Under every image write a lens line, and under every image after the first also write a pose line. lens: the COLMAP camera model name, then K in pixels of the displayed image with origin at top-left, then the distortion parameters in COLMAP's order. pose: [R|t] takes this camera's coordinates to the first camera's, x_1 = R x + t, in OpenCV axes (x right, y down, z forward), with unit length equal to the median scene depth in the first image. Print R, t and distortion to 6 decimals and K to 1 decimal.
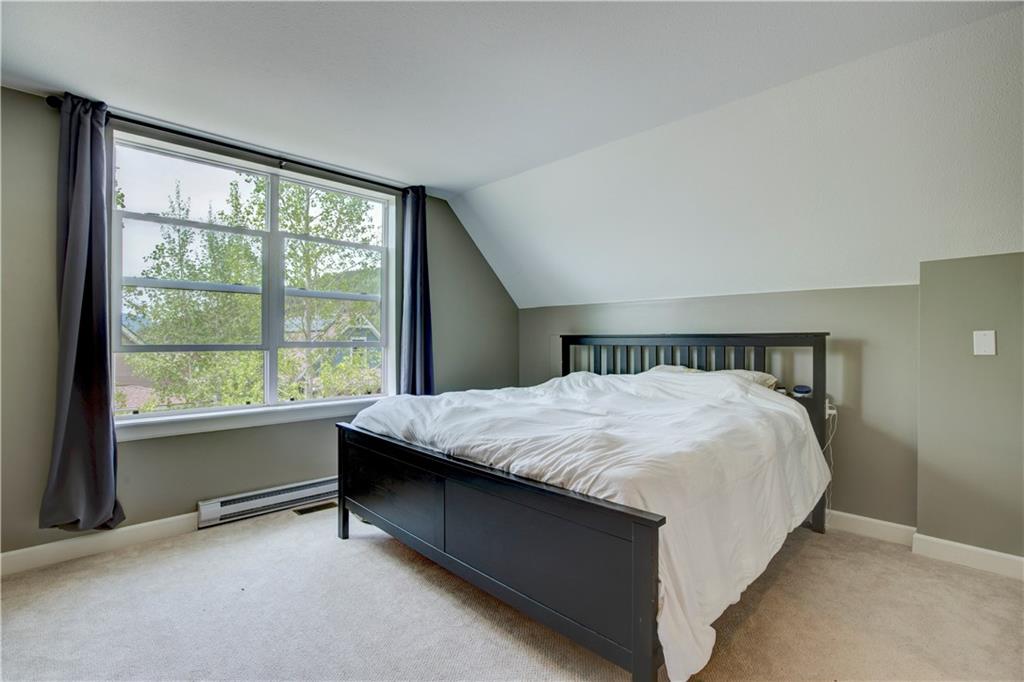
lens RADIAL K [[468.1, 0, 512.2], [0, 468.1, 338.8], [0, 0, 1]] dist [-0.032823, 0.003612]
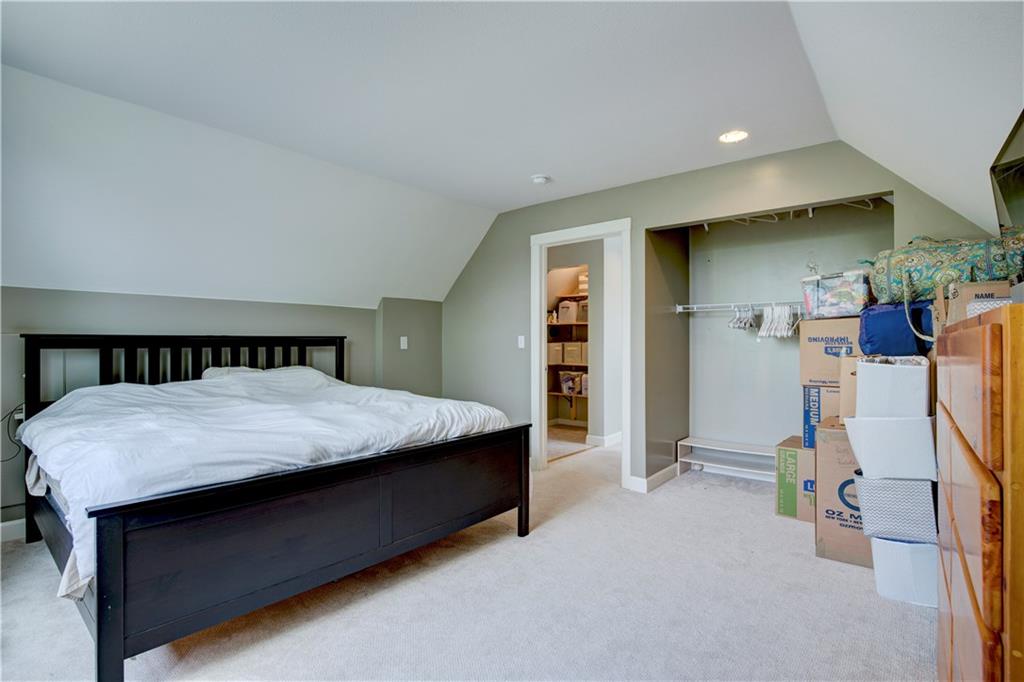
lens RADIAL K [[497.1, 0, 512.7], [0, 497.1, 340.3], [0, 0, 1]] dist [-0.015311, 0.000175]
pose [[-0.094956, 0.001703, 0.995480, -1.119038], [-0.002679, 0.999994, -0.001966, 0.000484], [-0.995478, -0.002853, -0.094951, 0.722283]]
